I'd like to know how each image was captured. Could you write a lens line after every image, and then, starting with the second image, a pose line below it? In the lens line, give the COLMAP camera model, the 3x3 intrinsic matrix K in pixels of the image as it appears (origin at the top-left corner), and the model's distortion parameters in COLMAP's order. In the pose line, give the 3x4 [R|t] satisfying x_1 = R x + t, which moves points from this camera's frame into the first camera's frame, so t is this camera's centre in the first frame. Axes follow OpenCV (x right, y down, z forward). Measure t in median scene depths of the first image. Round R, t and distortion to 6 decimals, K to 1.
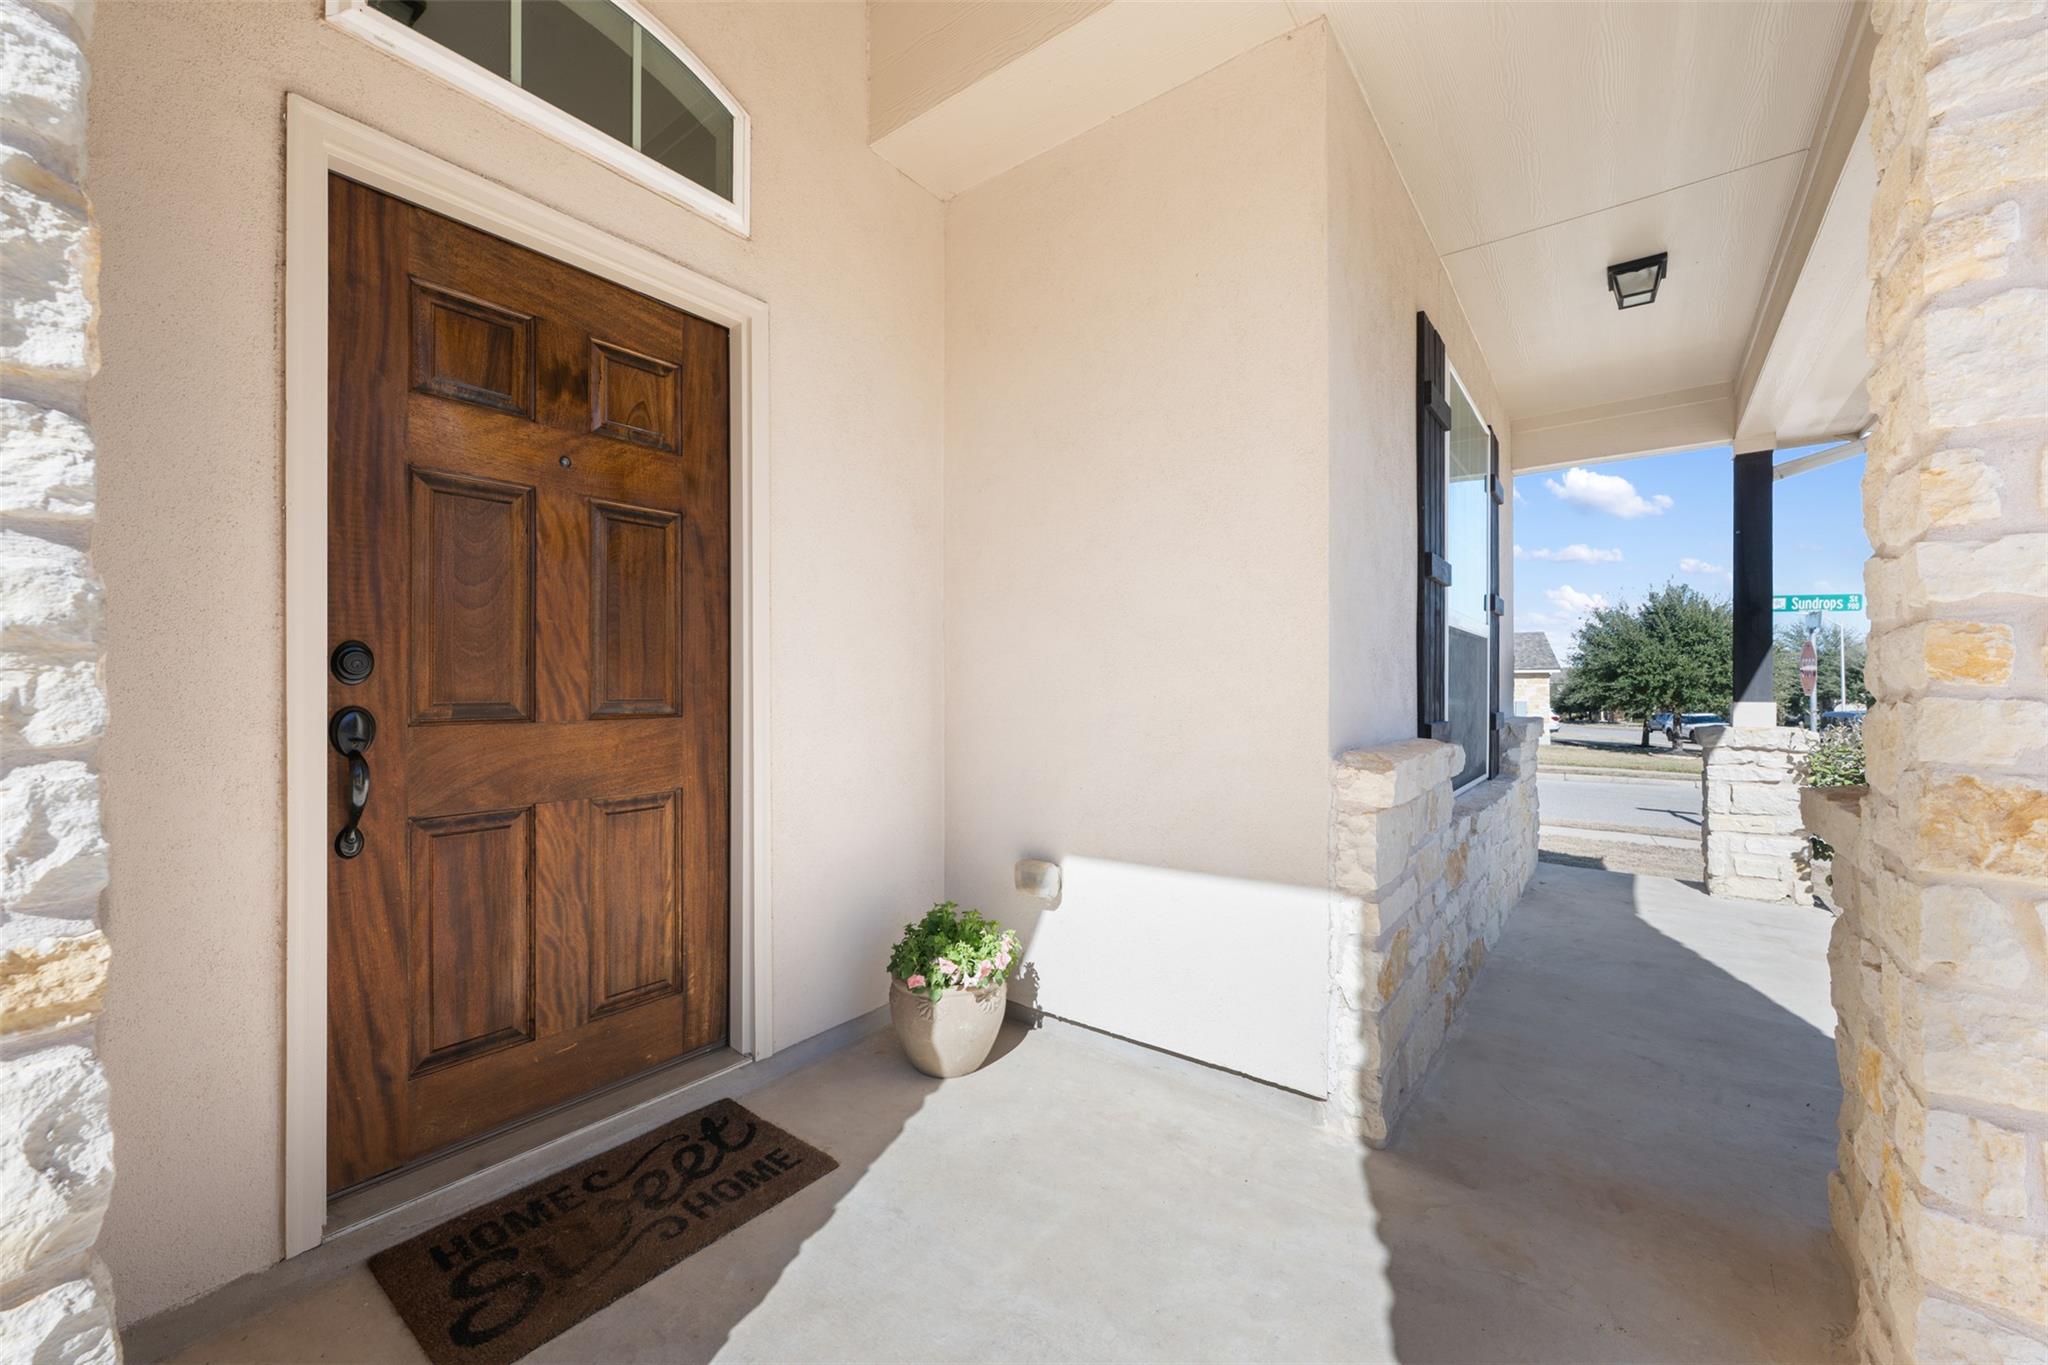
lens RADIAL K [[812.2, 0, 1023.8], [0, 812.2, 682.3], [0, 0, 1]] dist [-0.001080, 0.000173]
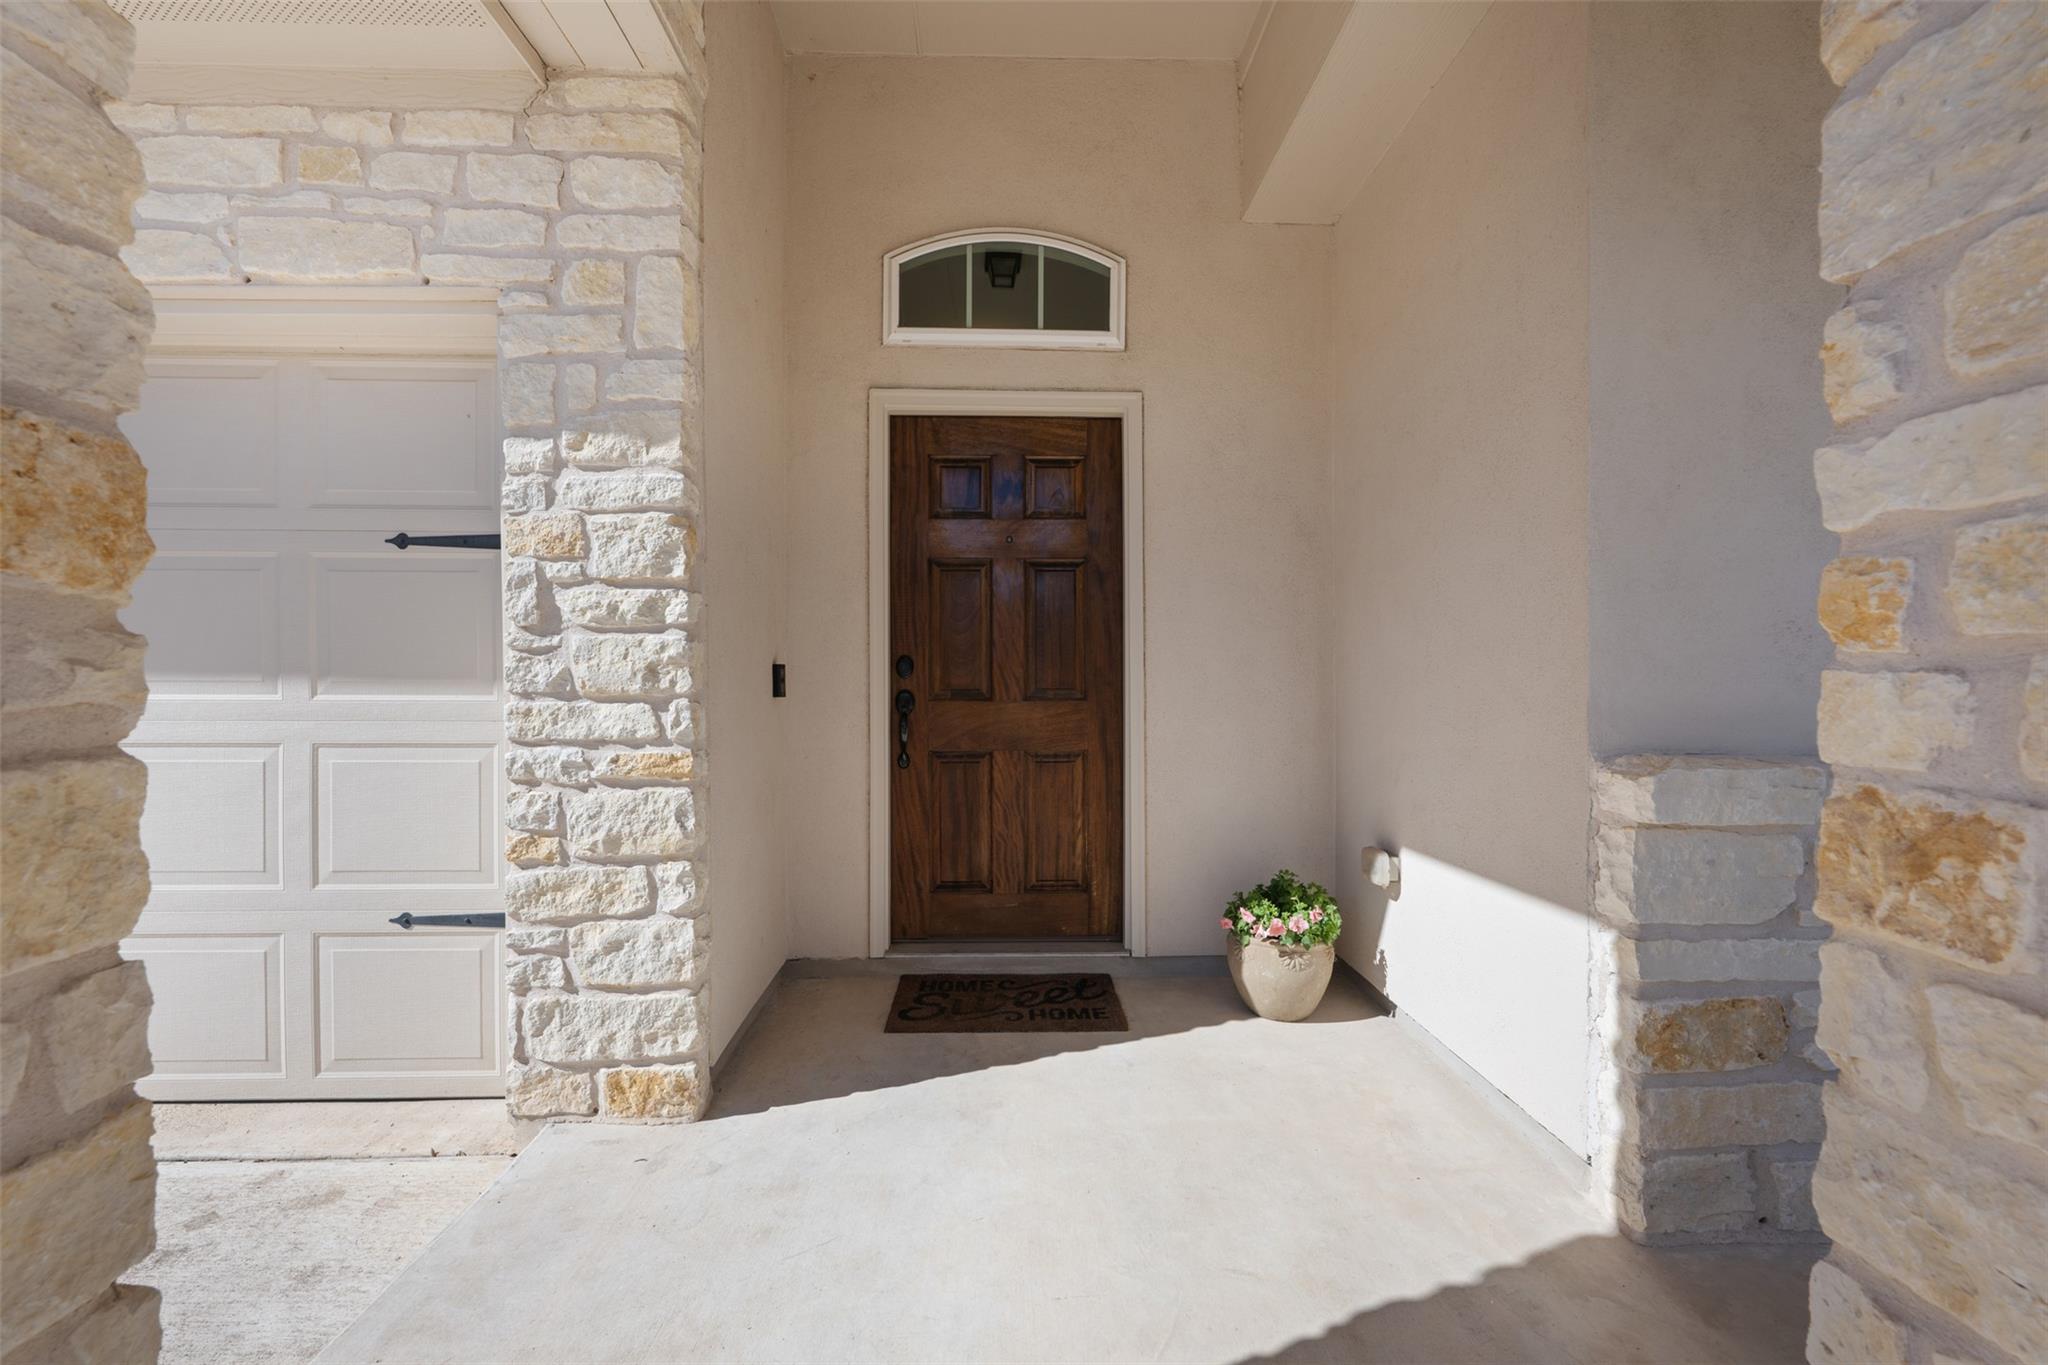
lens RADIAL K [[812.2, 0, 1013.3], [0, 812.2, 685.8], [0, 0, 1]] dist [-0.001080, 0.000173]
pose [[0.617962, -0.001234, -0.786207, 0.714784], [0.003374, 0.999994, 0.001083, 0.016353], [0.786201, -0.003322, 0.617962, 0.012162]]
